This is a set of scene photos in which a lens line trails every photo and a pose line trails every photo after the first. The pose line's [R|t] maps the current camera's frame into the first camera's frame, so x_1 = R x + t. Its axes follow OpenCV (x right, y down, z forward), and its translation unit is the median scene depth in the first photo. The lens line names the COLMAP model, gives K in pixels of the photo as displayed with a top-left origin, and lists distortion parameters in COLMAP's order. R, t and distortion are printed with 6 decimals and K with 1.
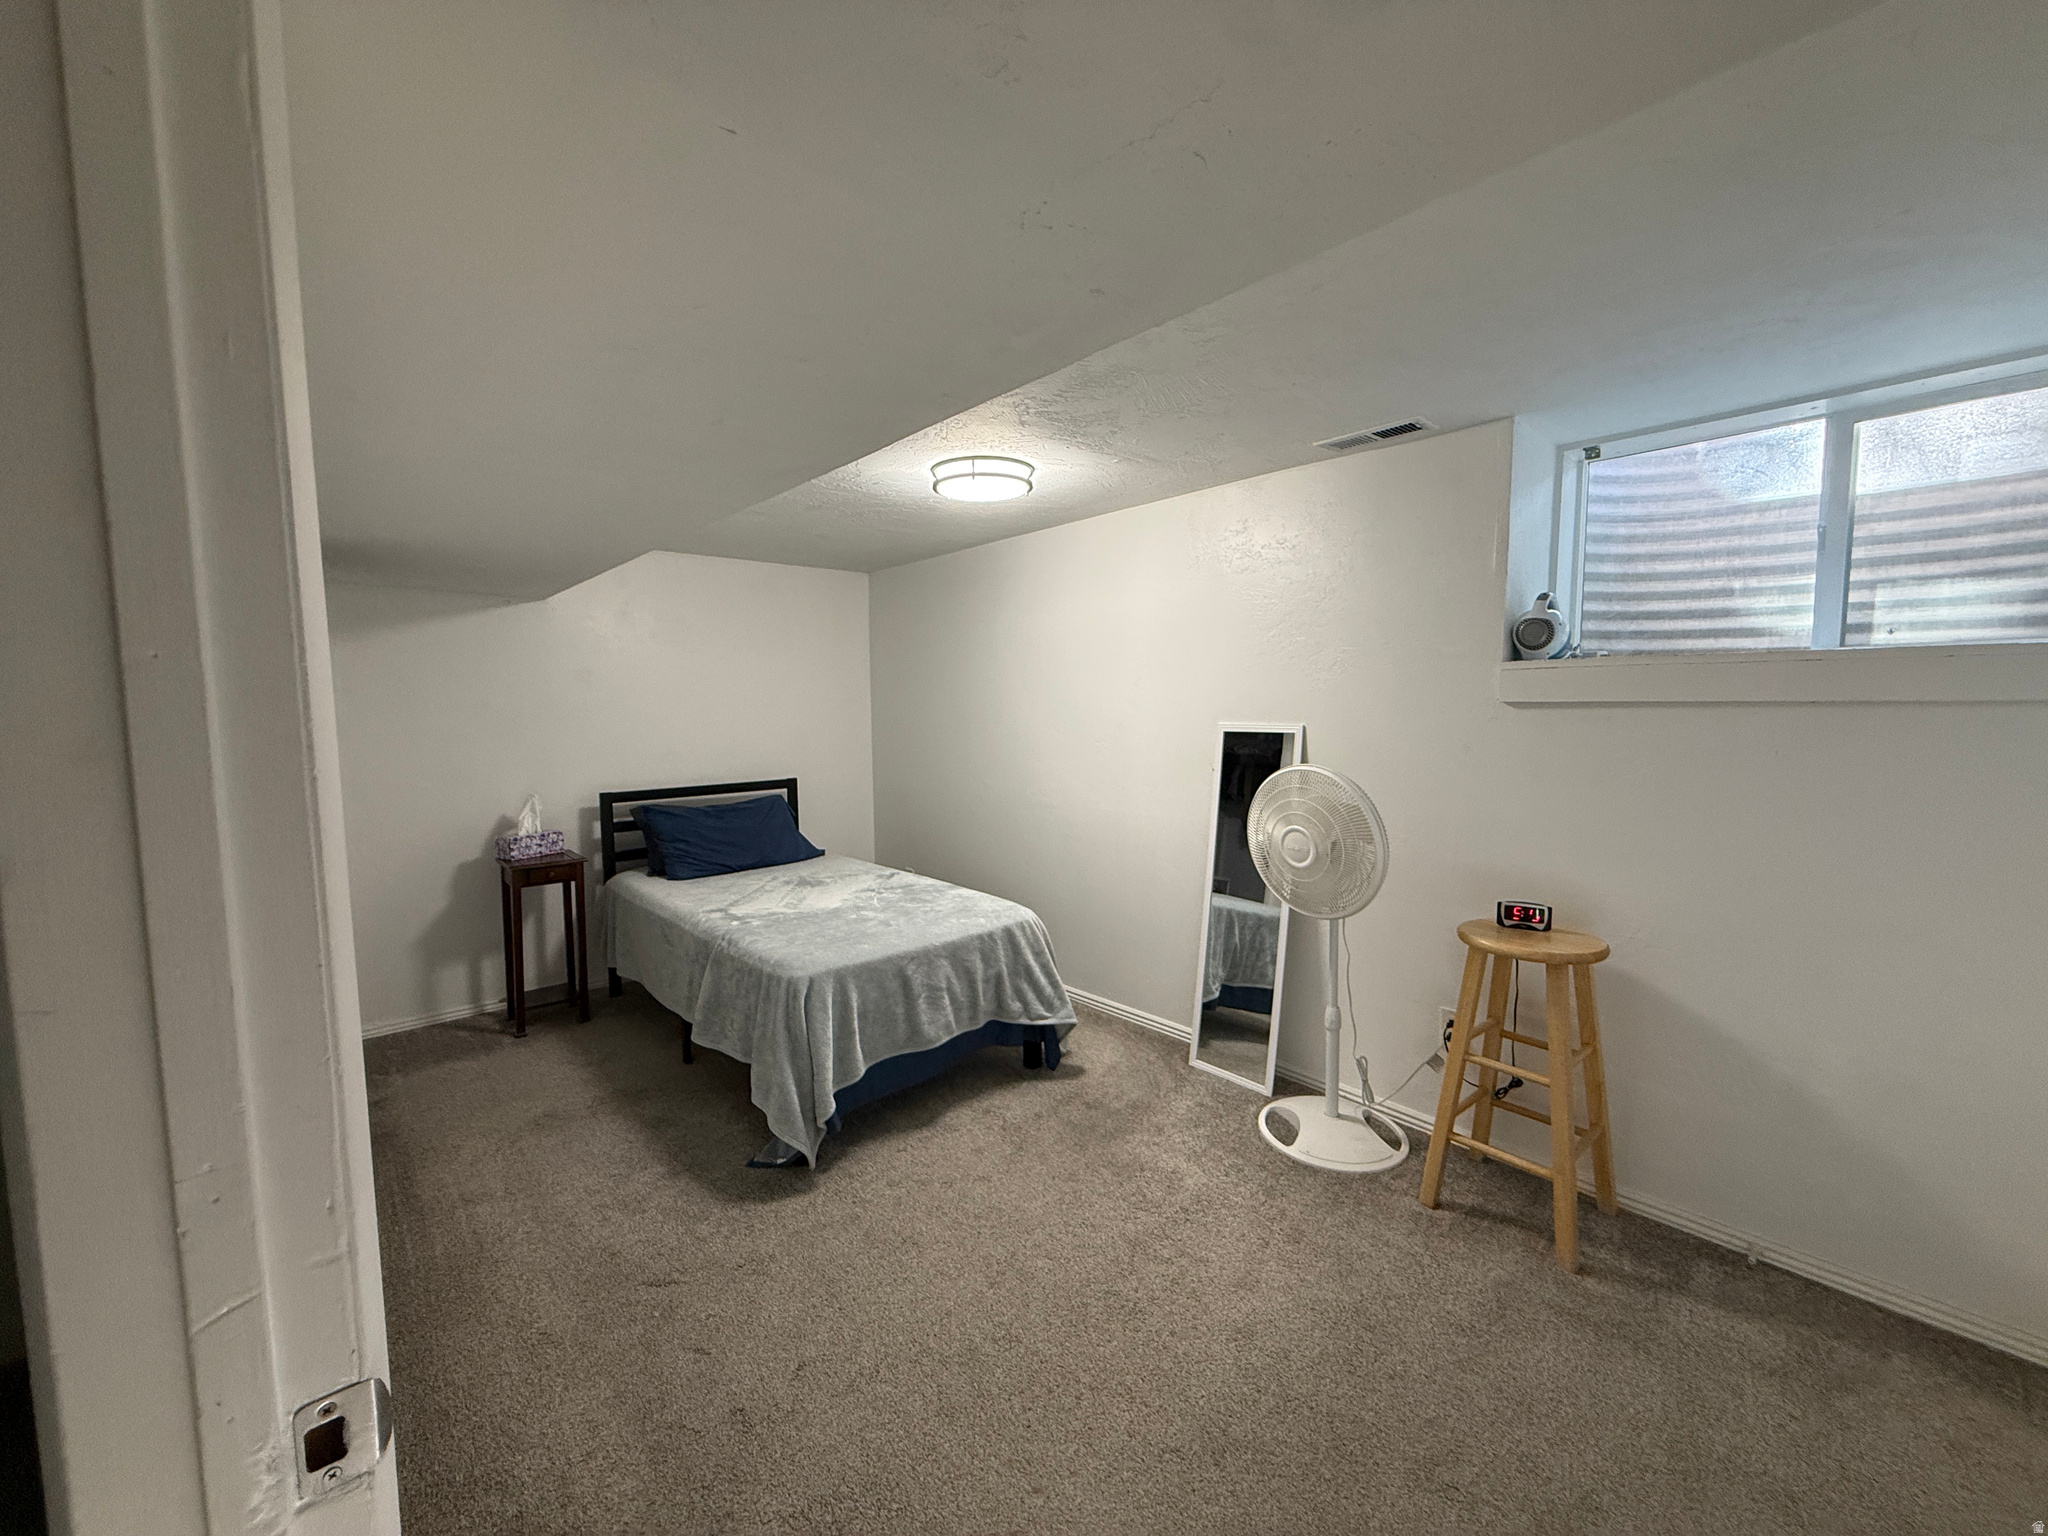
lens RADIAL K [[812.0, 0, 1016.9], [0, 812.0, 769.2], [0, 0, 1]] dist [0.000492, 0.000122]
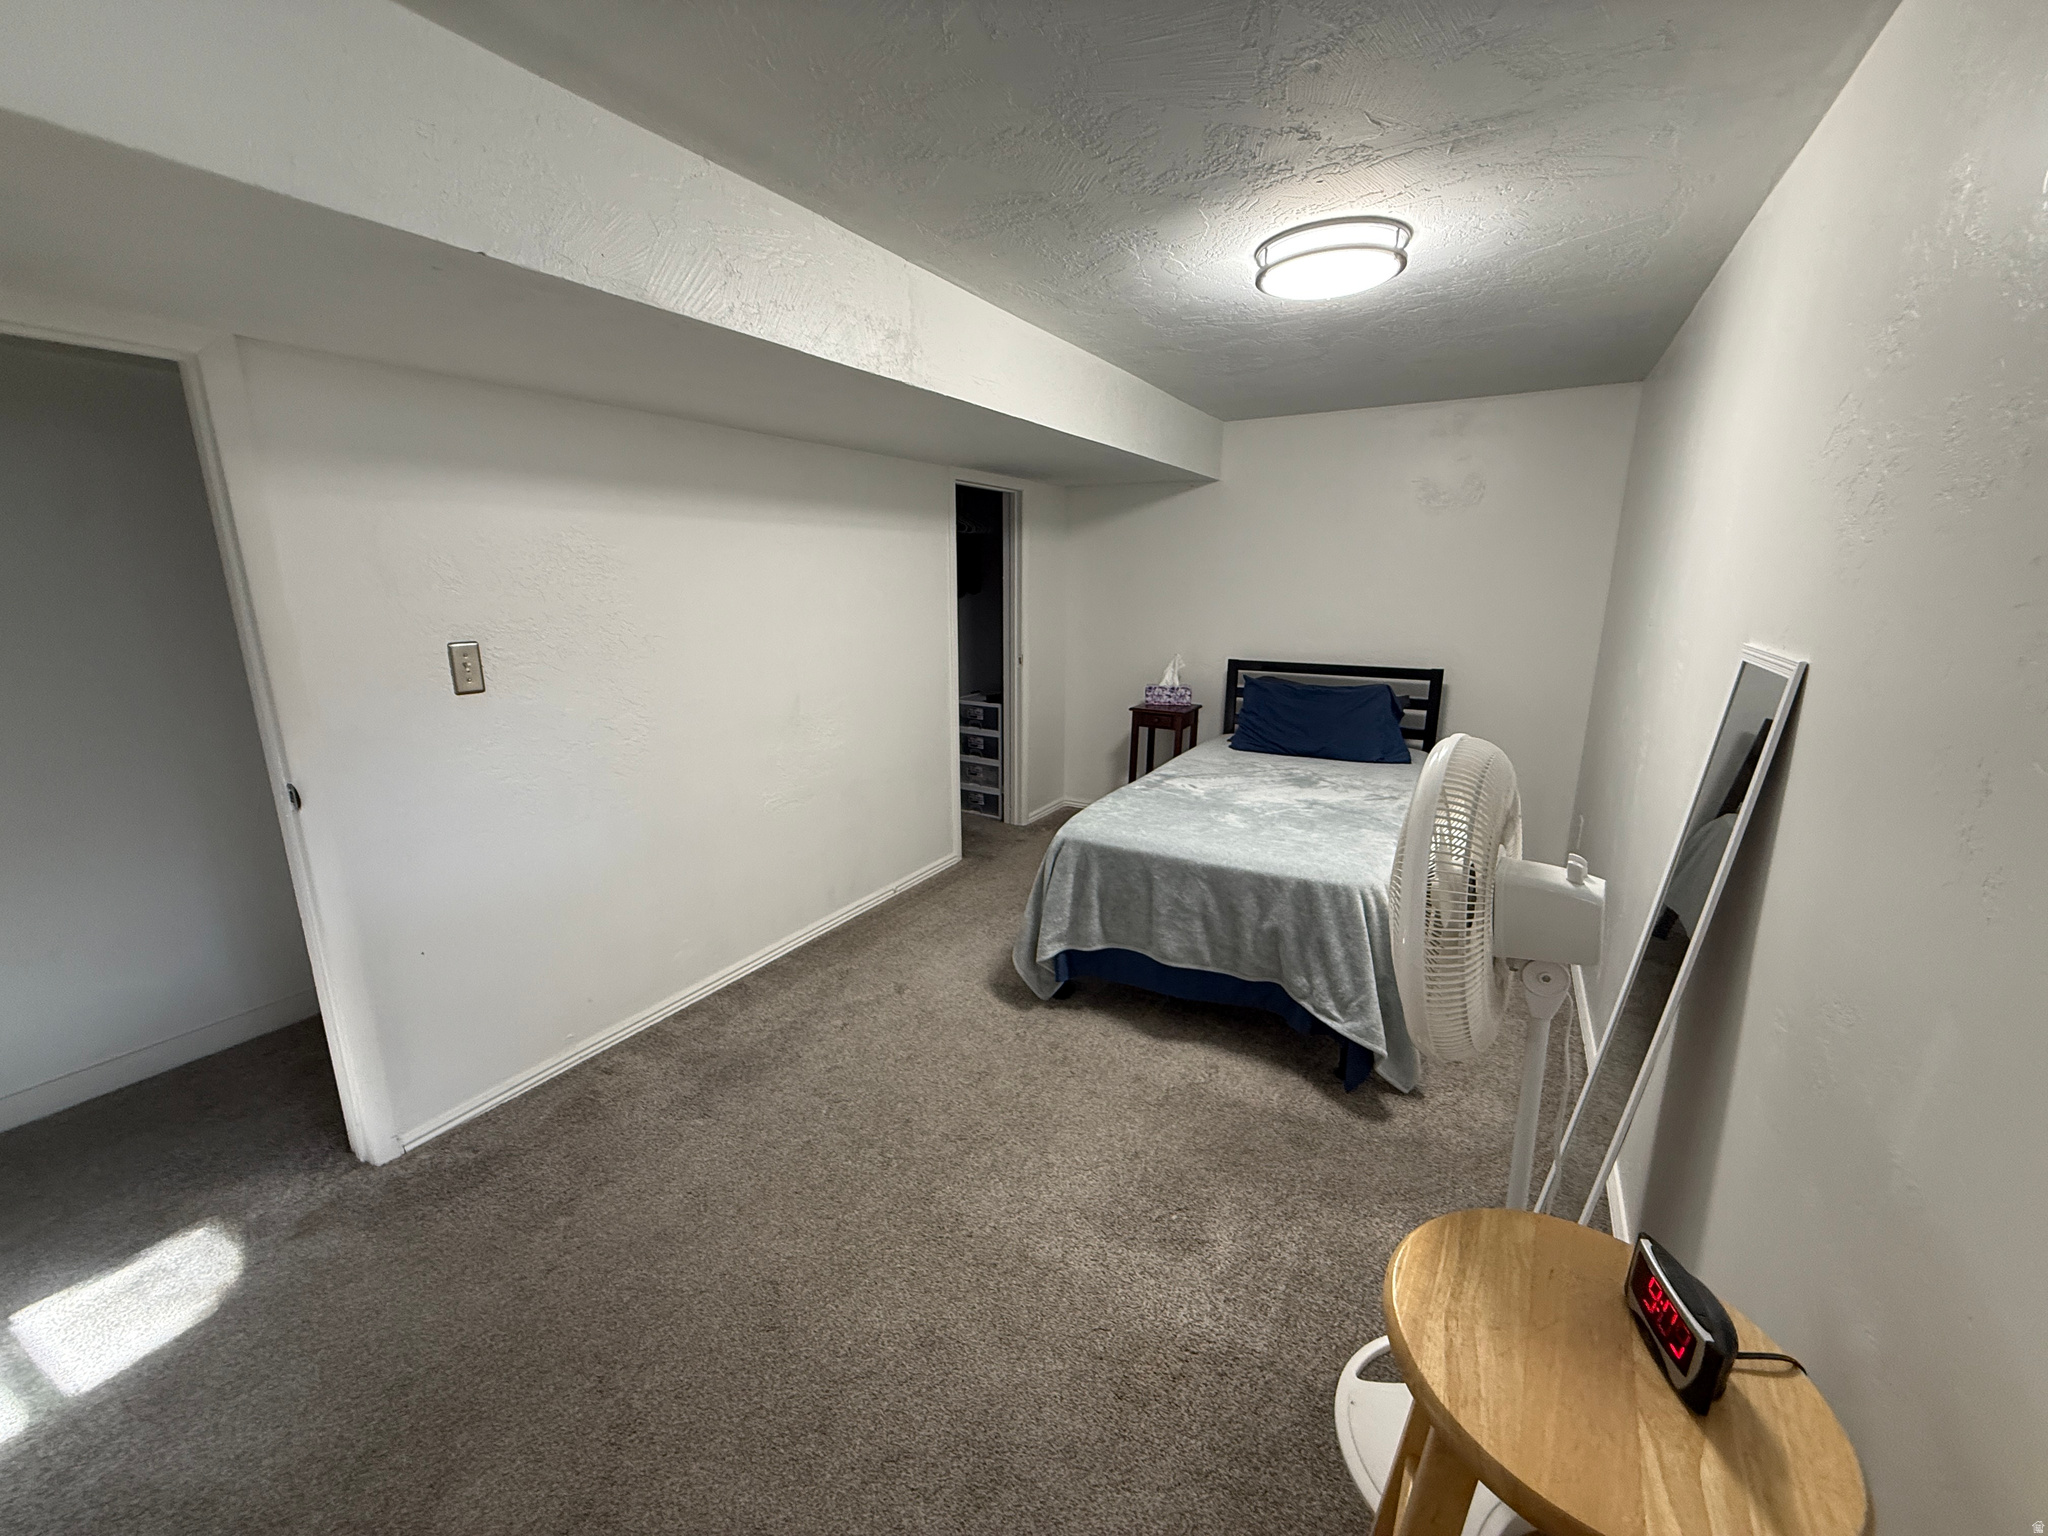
lens RADIAL K [[822.4, 0, 1024.7], [0, 822.4, 741.0], [0, 0, 1]] dist [0.000107, 0.000052]
pose [[0.316910, 0.201163, -0.926877, 0.617214], [-0.075924, 0.979493, 0.186623, -0.066691], [0.945412, 0.011230, 0.325684, 0.493408]]
